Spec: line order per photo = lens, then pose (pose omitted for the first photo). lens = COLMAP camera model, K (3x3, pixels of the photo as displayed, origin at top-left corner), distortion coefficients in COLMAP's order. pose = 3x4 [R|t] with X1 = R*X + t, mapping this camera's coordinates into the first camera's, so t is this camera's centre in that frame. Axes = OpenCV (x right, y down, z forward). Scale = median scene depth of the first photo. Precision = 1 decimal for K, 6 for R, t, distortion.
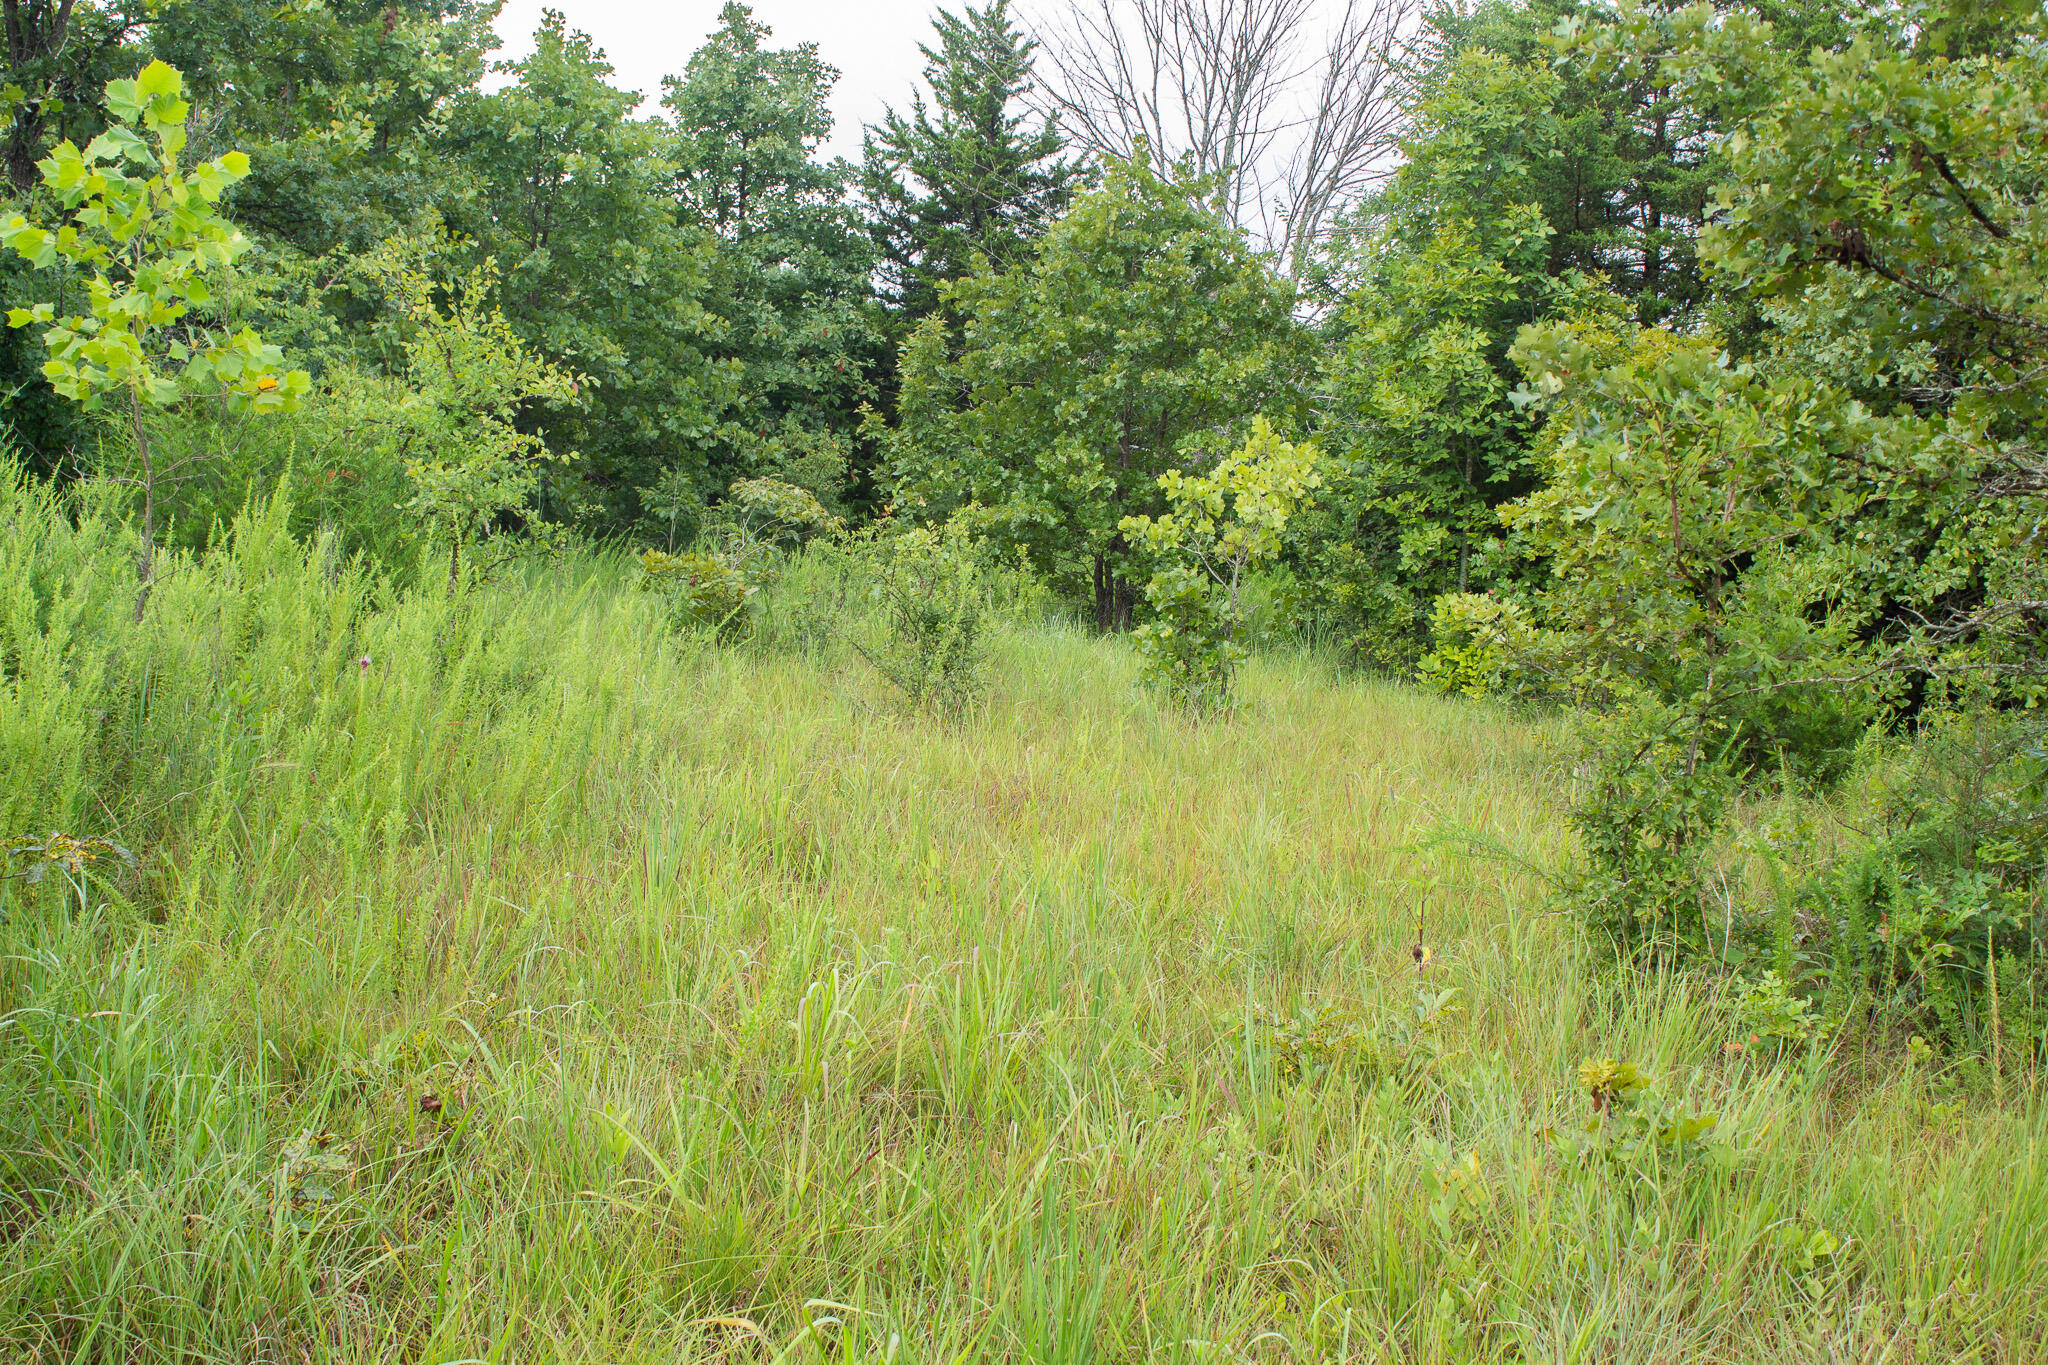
lens RADIAL K [[2830.8, 0, 1024.5], [0, 2830.8, 680.7], [0, 0, 1]] dist [0.029185, 0.000000]
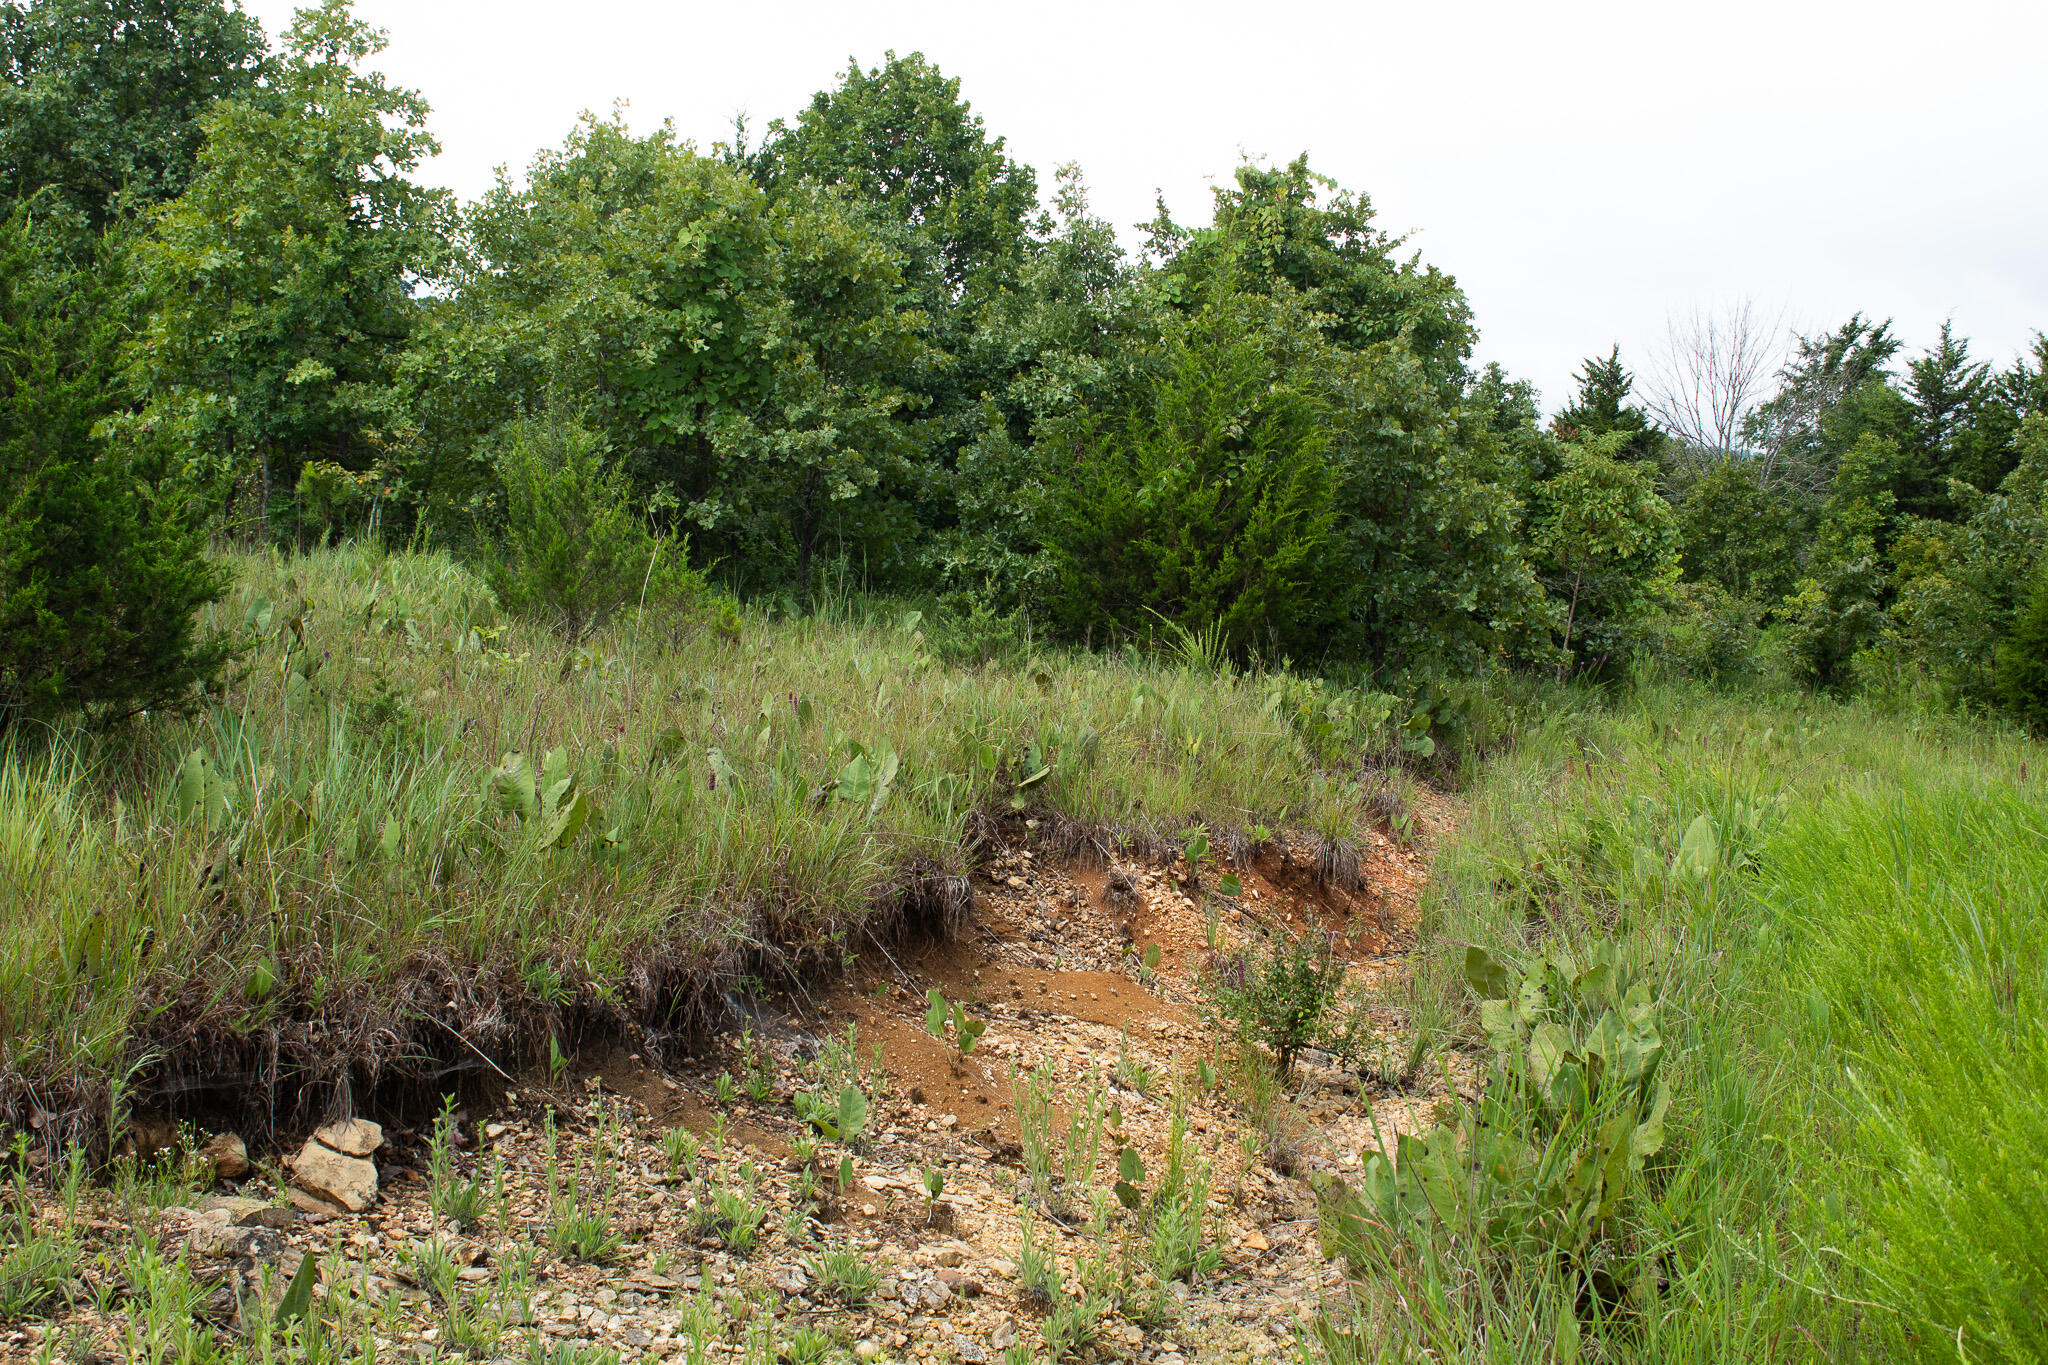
lens RADIAL K [[2830.8, 0, 1023.2], [0, 2830.8, 684.0], [0, 0, 1]] dist [0.029185, 0.000000]
pose [[0.995277, -0.014554, -0.095980, -0.385678], [0.012989, 0.999773, -0.016911, 0.055973], [0.096204, 0.015584, 0.995240, -1.778091]]
